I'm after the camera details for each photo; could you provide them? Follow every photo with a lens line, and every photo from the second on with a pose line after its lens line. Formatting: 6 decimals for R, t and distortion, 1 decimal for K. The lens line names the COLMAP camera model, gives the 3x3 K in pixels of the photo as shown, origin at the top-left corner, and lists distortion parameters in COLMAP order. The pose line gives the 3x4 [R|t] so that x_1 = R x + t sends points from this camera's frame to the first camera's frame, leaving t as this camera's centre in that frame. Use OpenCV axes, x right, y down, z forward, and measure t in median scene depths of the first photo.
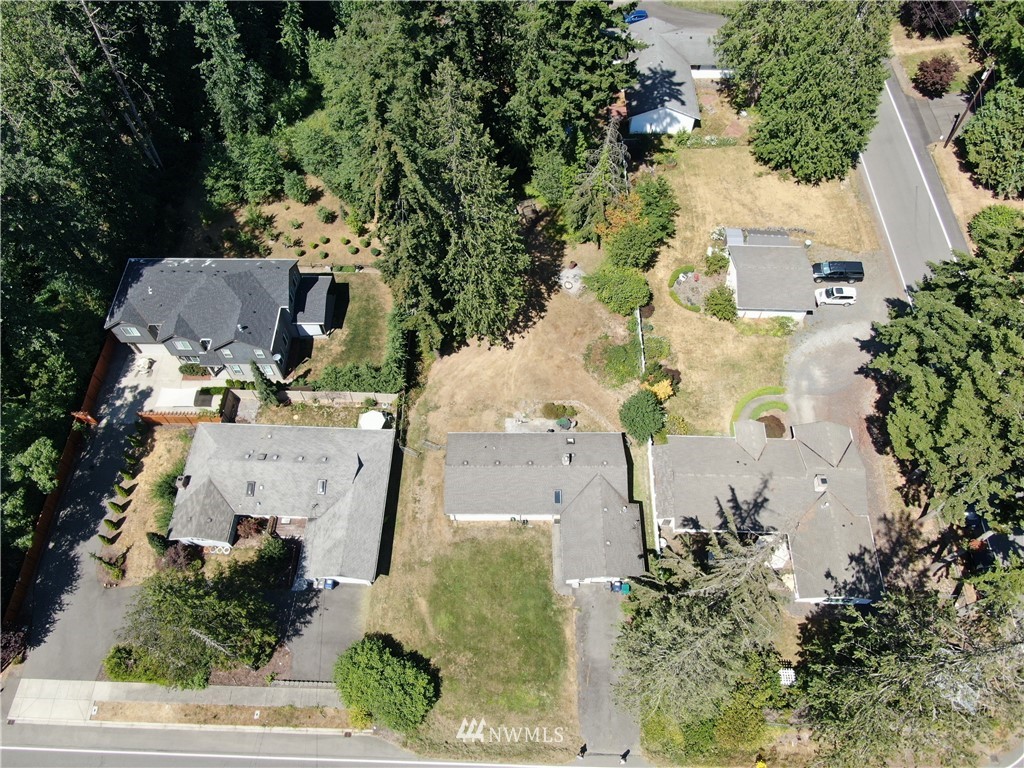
lens RADIAL K [[738.6, 0, 517.6], [0, 738.6, 373.2], [0, 0, 1]] dist [-0.029010, 0.015291]
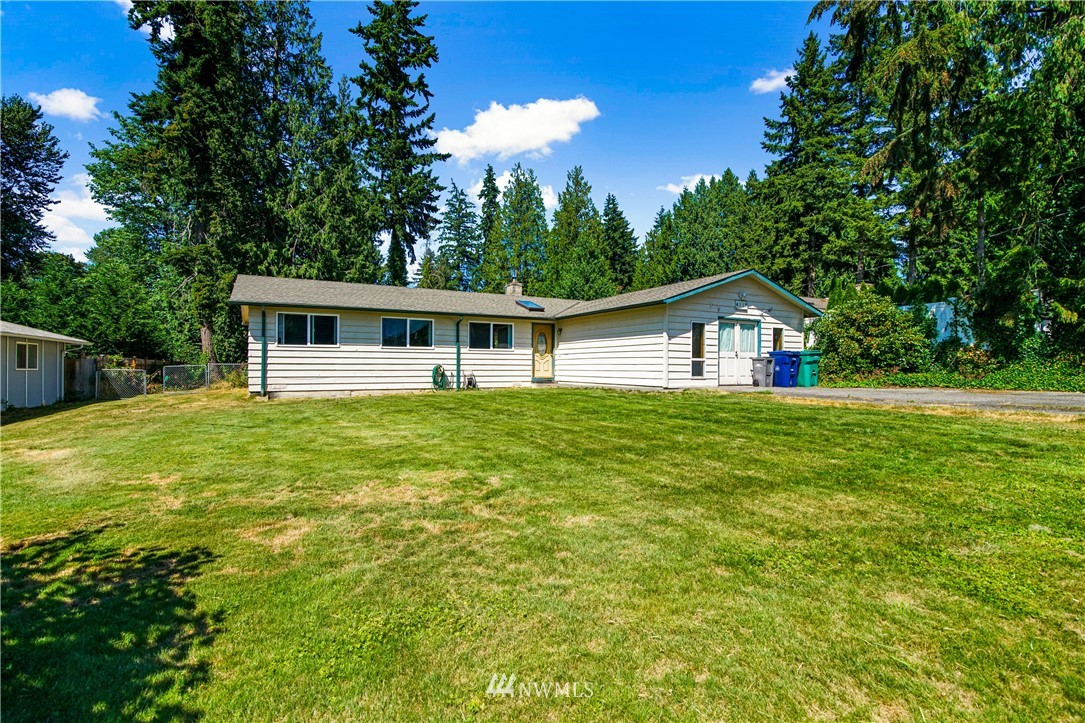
lens RADIAL K [[505.9, 0, 528.6], [0, 505.9, 368.7], [0, 0, 1]] dist [-0.011158, -0.002502]
pose [[0.893715, -0.020354, 0.448173, -0.079237], [0.391100, 0.524782, -0.756072, 0.399916], [-0.219804, 0.850993, 0.476966, 0.858739]]
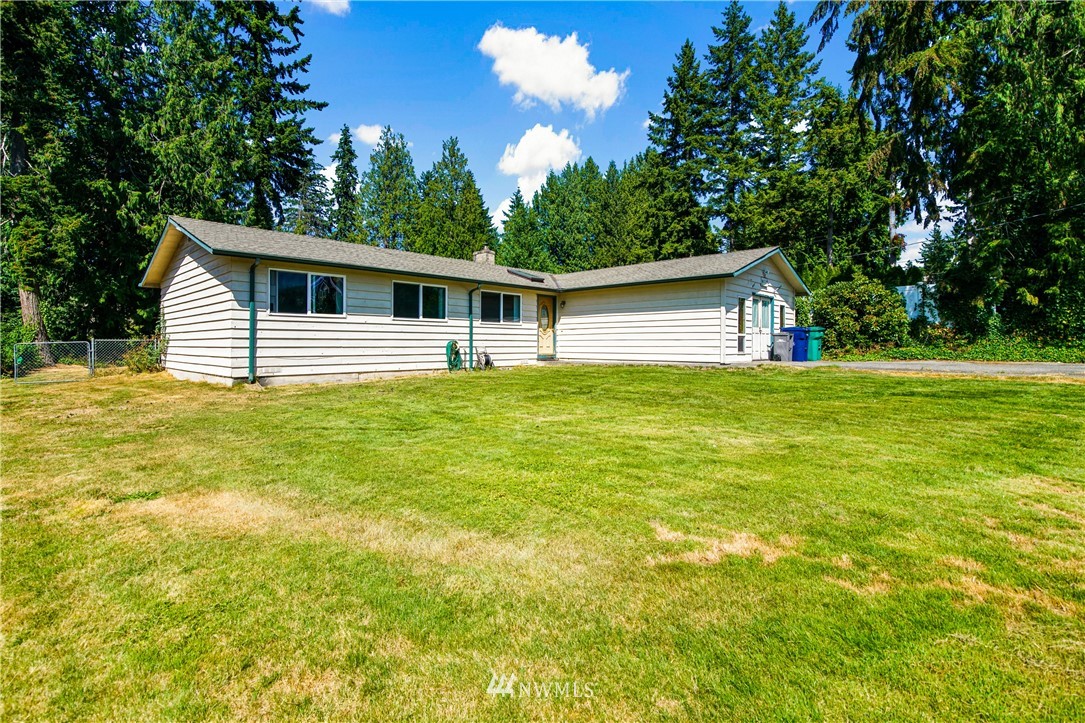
lens RADIAL K [[505.9, 0, 527.0], [0, 505.9, 348.6], [0, 0, 1]] dist [-0.011158, -0.002502]
pose [[0.706367, -0.026320, 0.707356, -0.134381], [0.611998, 0.524834, -0.591614, 0.338072], [-0.355673, 0.850798, 0.386834, 0.896364]]
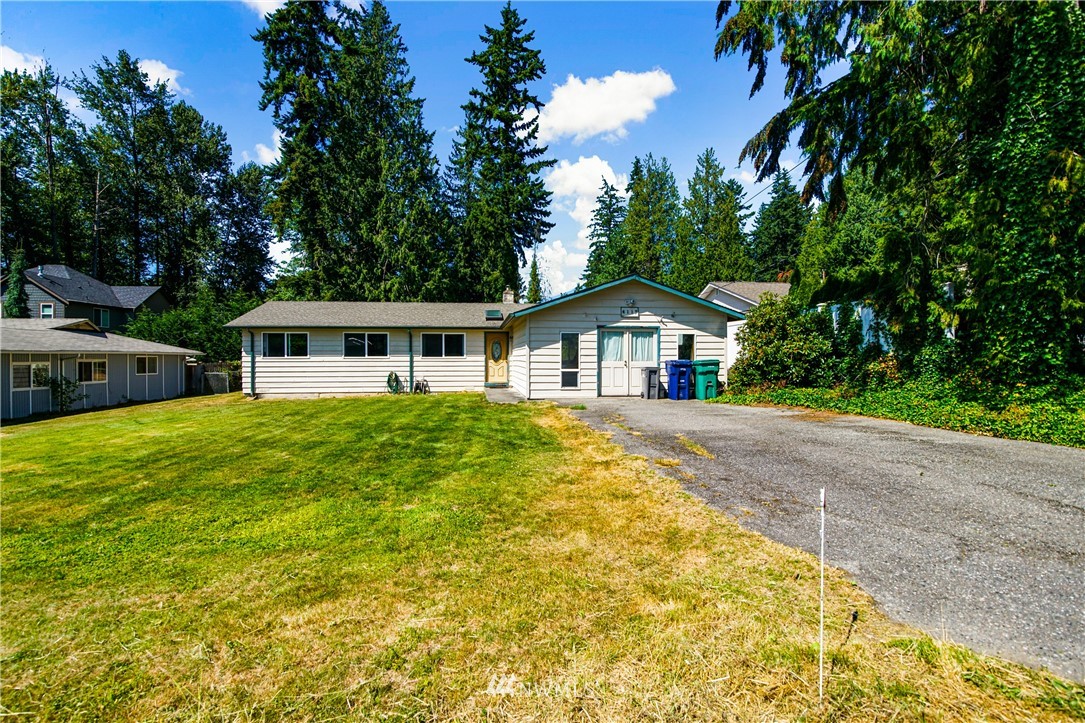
lens RADIAL K [[505.9, 0, 527.9], [0, 505.9, 361.1], [0, 0, 1]] dist [-0.011158, -0.002502]
pose [[0.995795, -0.022875, 0.088713, 0.044617], [0.087517, 0.523896, -0.847274, 0.440691], [-0.027095, 0.851475, 0.523695, 0.827704]]
